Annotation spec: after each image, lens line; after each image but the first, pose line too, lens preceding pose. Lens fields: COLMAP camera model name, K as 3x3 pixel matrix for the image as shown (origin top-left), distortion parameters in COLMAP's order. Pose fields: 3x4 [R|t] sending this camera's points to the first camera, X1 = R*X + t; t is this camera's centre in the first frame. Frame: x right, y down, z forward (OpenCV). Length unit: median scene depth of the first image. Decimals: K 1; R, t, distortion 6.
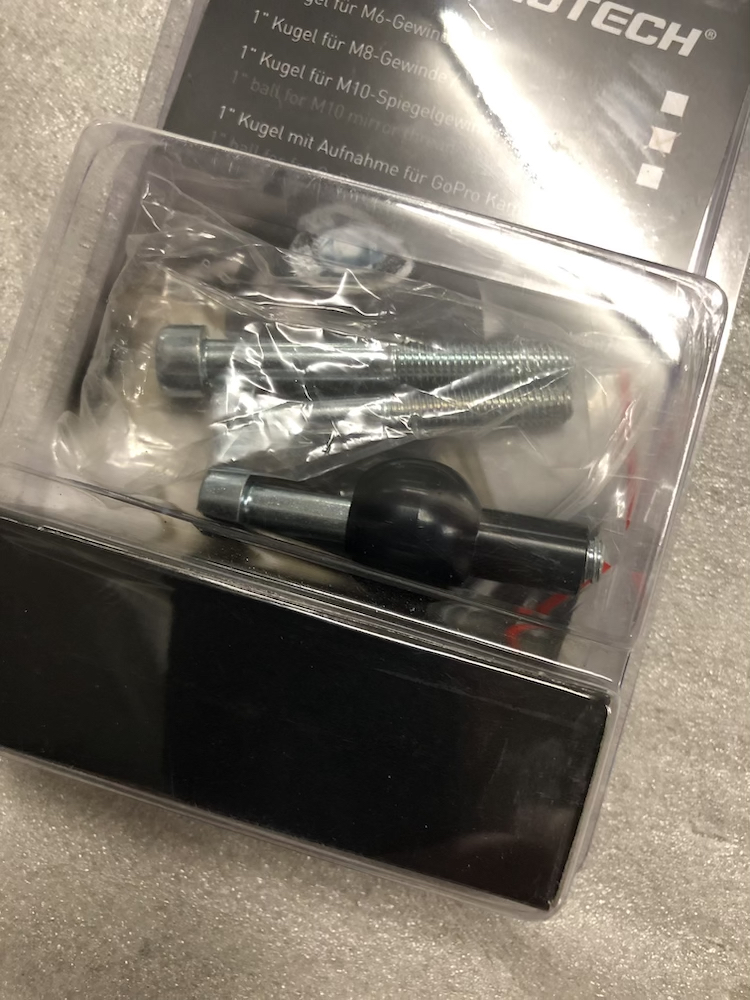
lens RADIAL K [[819.4, 0, 379.0], [0, 819.4, 500.0], [0, 0, 1]] dist [0.005804, -0.022744]
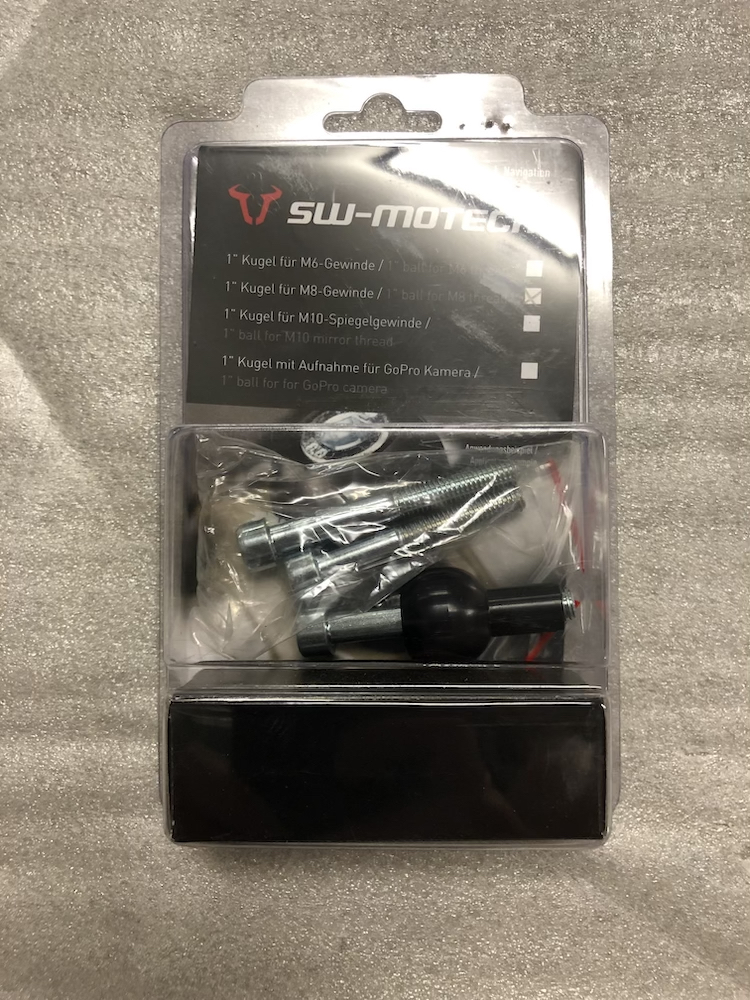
lens RADIAL K [[819.4, 0, 372.2], [0, 819.4, 501.2], [0, 0, 1]] dist [0.005804, -0.022744]
pose [[0.958789, -0.282921, 0.026086, -0.056909], [0.282219, 0.958954, 0.027568, -0.218108], [-0.032815, -0.019070, 0.999280, -0.414134]]
